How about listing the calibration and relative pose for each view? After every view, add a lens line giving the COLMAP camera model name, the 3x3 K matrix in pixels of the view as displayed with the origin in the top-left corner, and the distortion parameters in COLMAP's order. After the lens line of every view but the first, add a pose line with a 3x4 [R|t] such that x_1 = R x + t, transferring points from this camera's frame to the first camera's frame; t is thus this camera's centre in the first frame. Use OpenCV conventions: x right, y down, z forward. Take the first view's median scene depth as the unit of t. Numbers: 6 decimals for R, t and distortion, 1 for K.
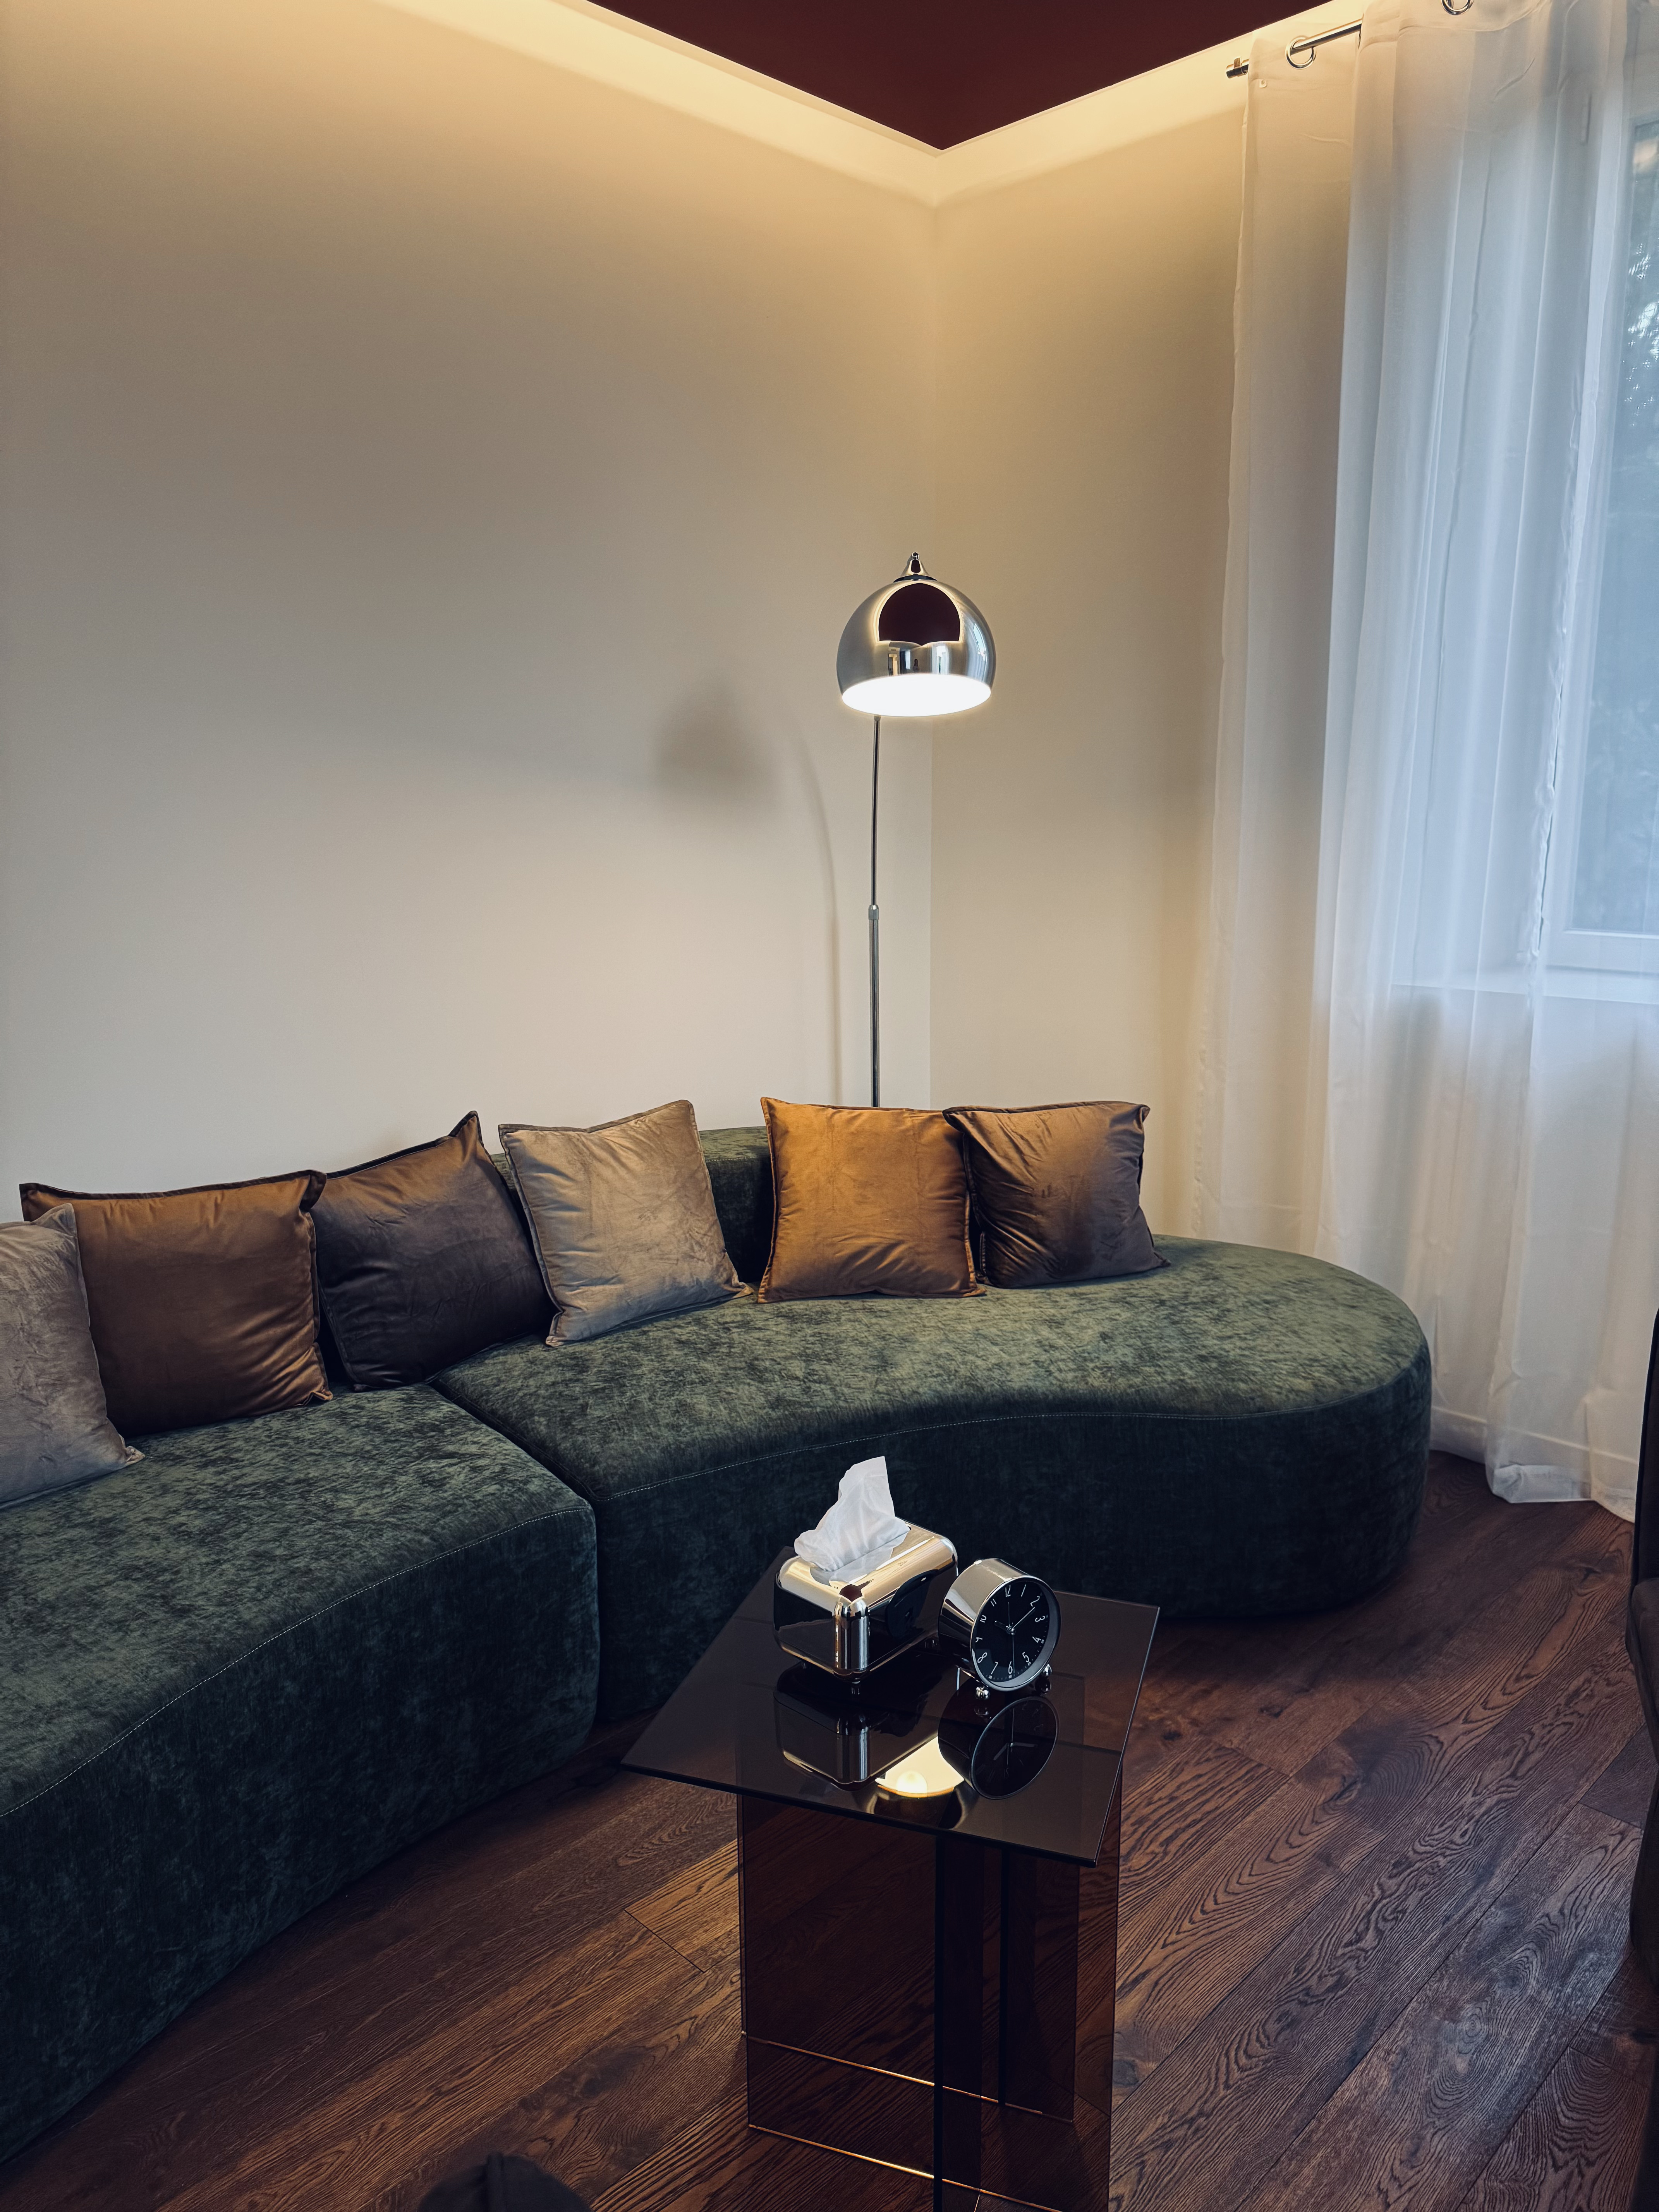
lens RADIAL K [[1558.1, 0, 829.5], [0, 1558.1, 1106.0], [0, 0, 1]] dist [0.125729, -0.178535]
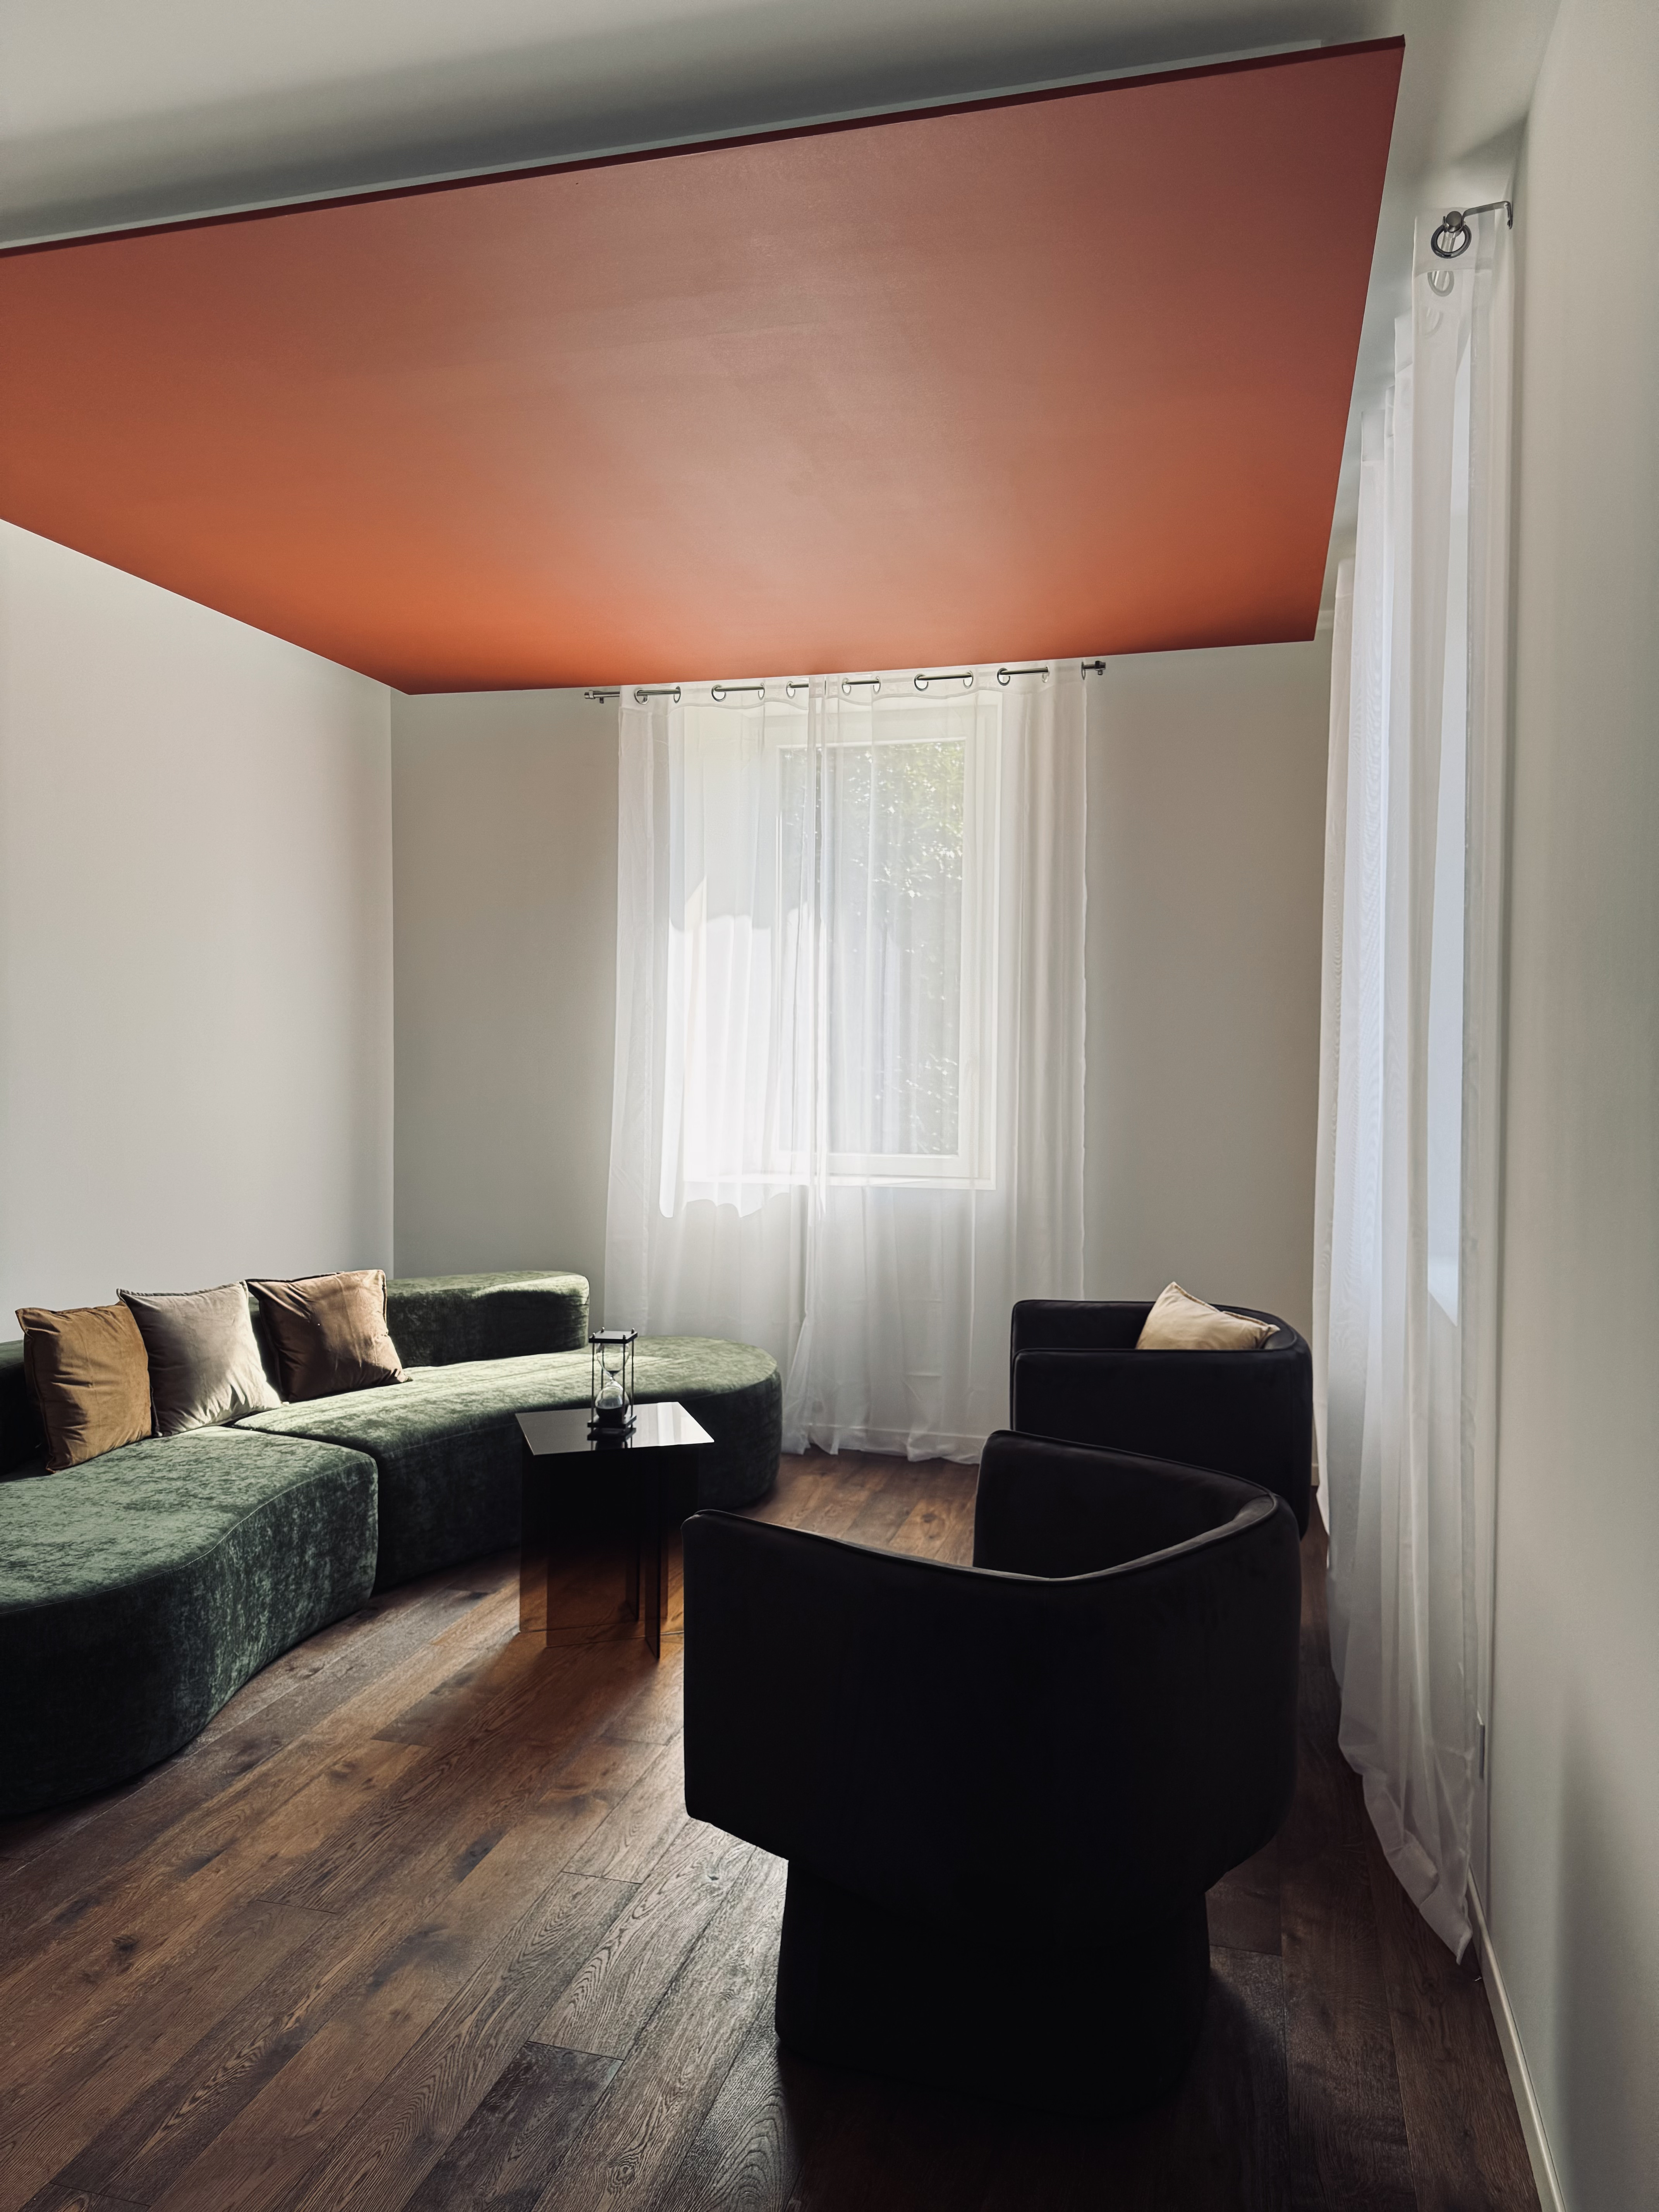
lens RADIAL K [[1537.1, 0, 829.5], [0, 1537.1, 1106.0], [0, 0, 1]] dist [0.000819, 0.002109]
pose [[0.900523, 0.009408, 0.434706, -0.472524], [0.055394, 0.989137, -0.136161, 0.126979], [-0.431265, 0.146696, 0.890219, -0.897742]]
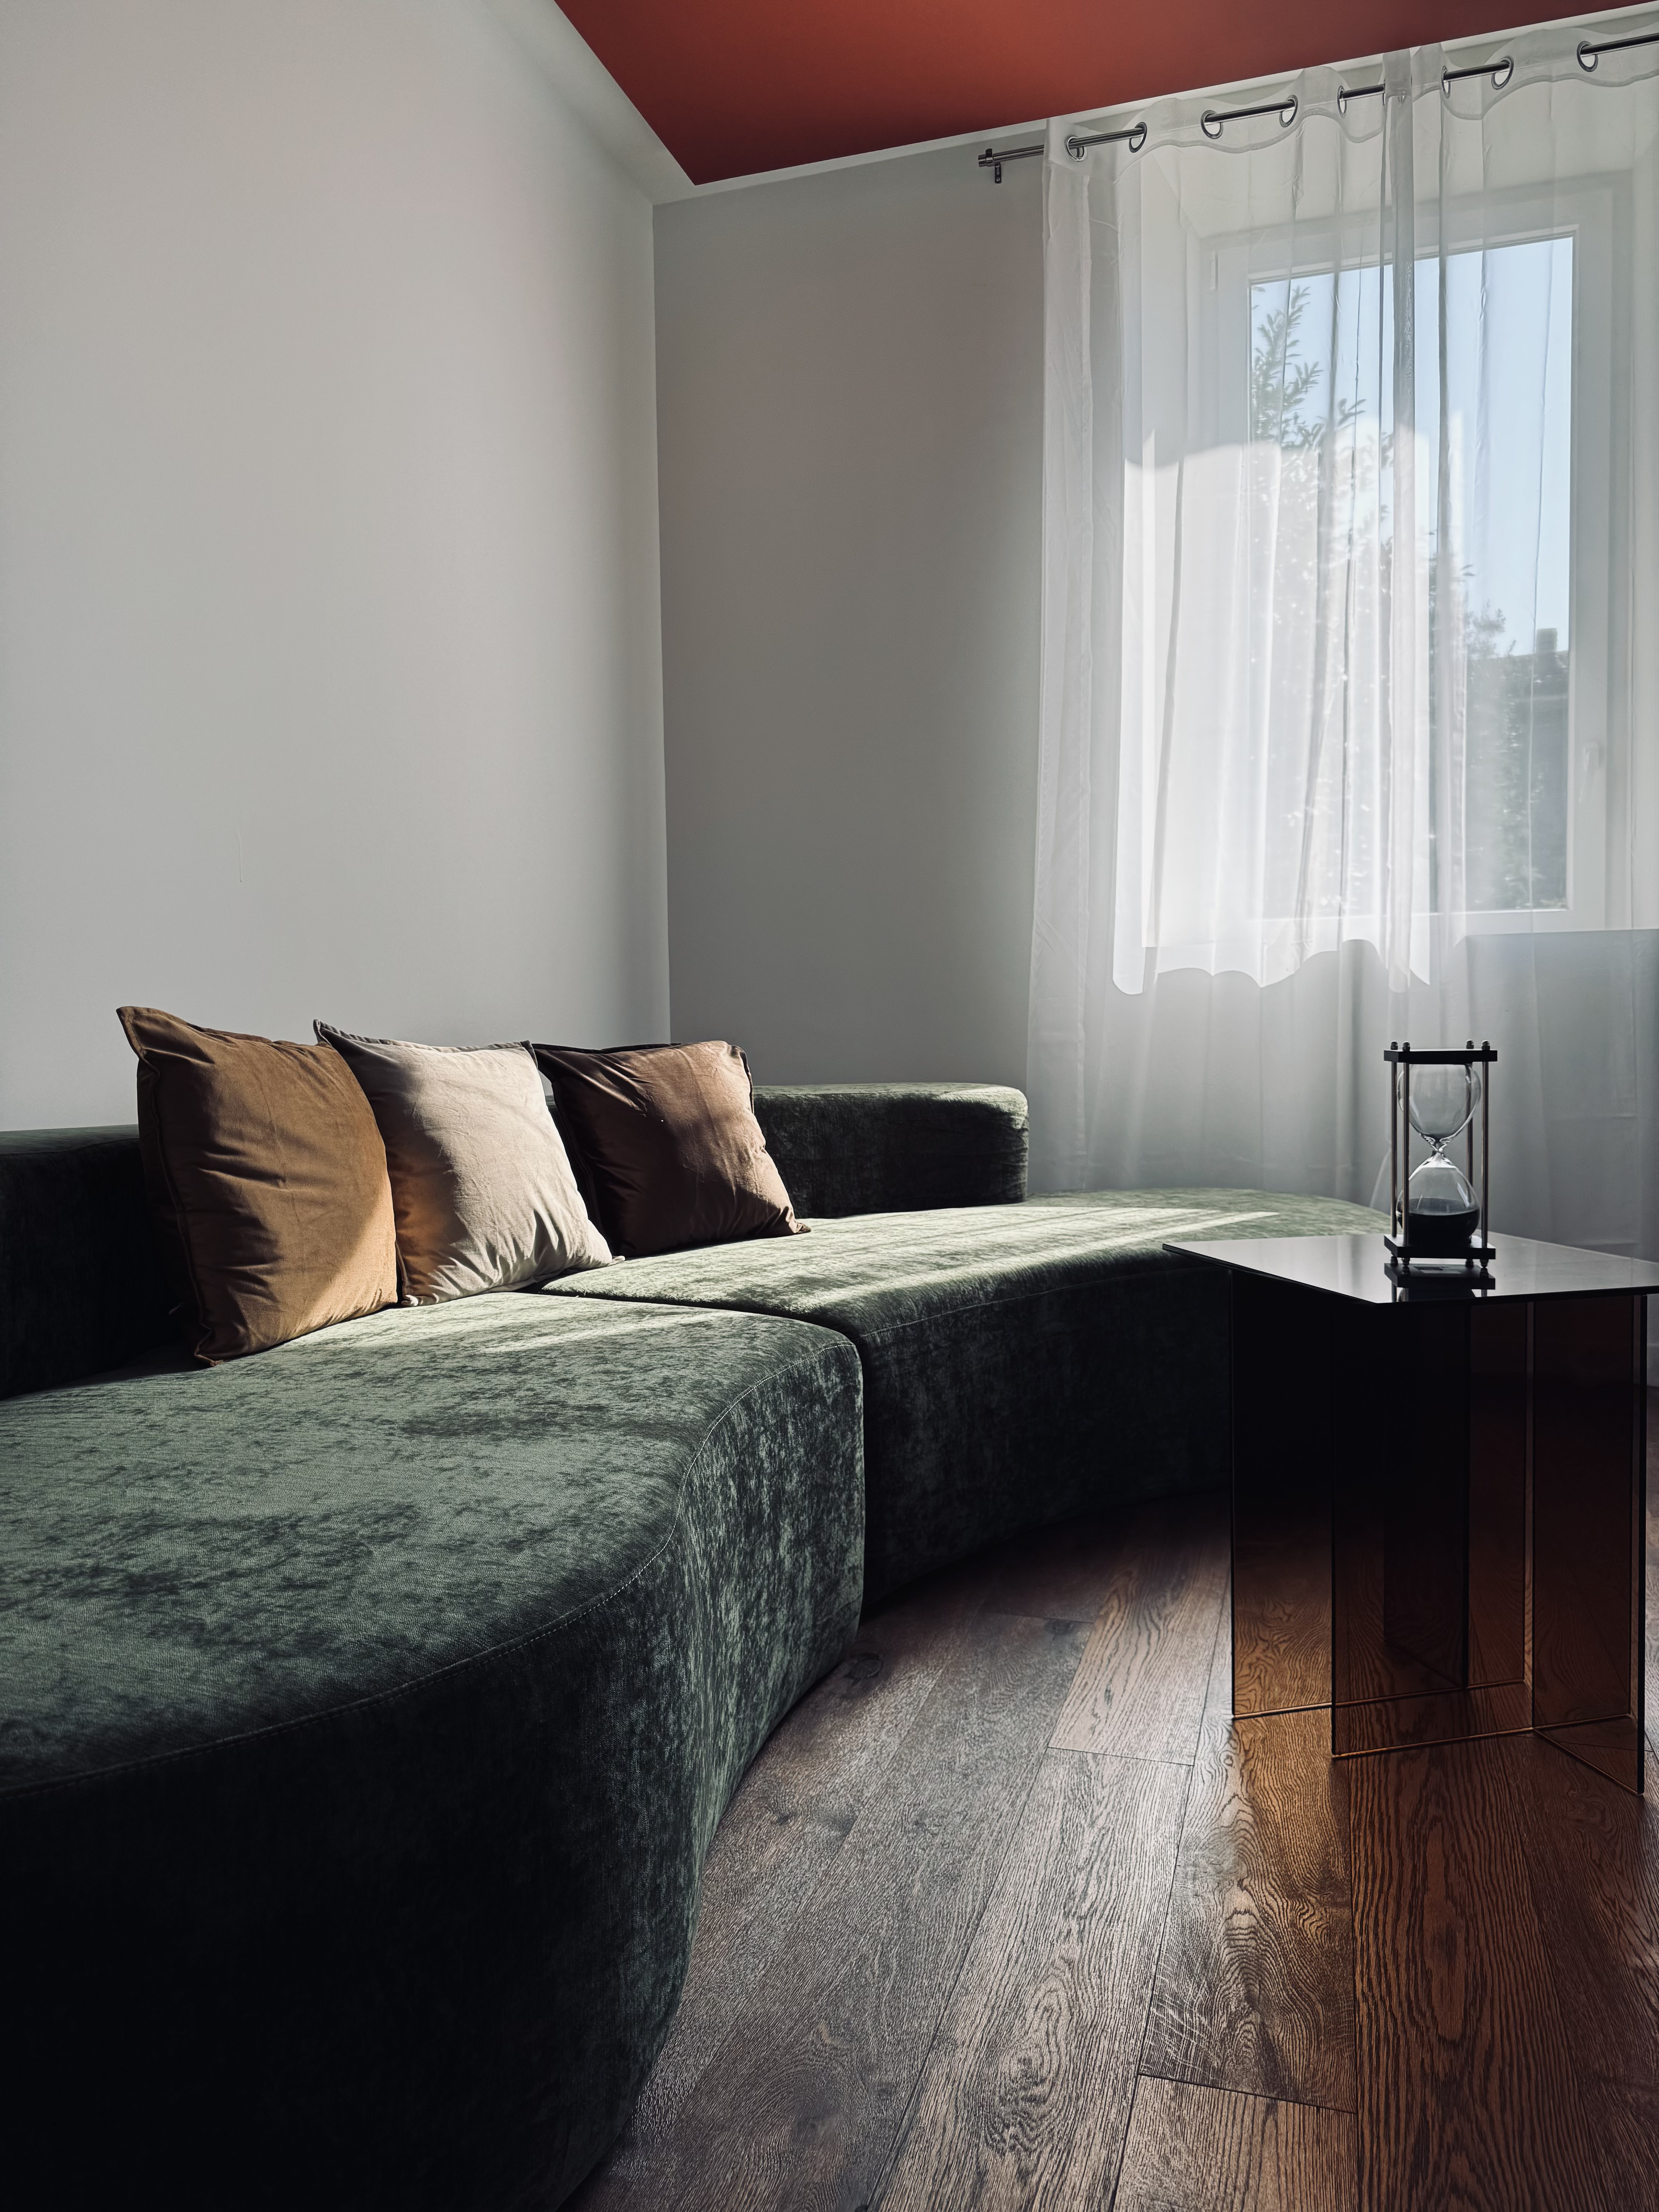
lens RADIAL K [[1558.1, 0, 829.5], [0, 1558.1, 1106.0], [0, 0, 1]] dist [0.125729, -0.178535]
pose [[0.923777, -0.015761, 0.382605, -0.517390], [0.067424, 0.990237, -0.122001, 0.238148], [-0.376947, 0.138498, 0.915822, 0.196736]]
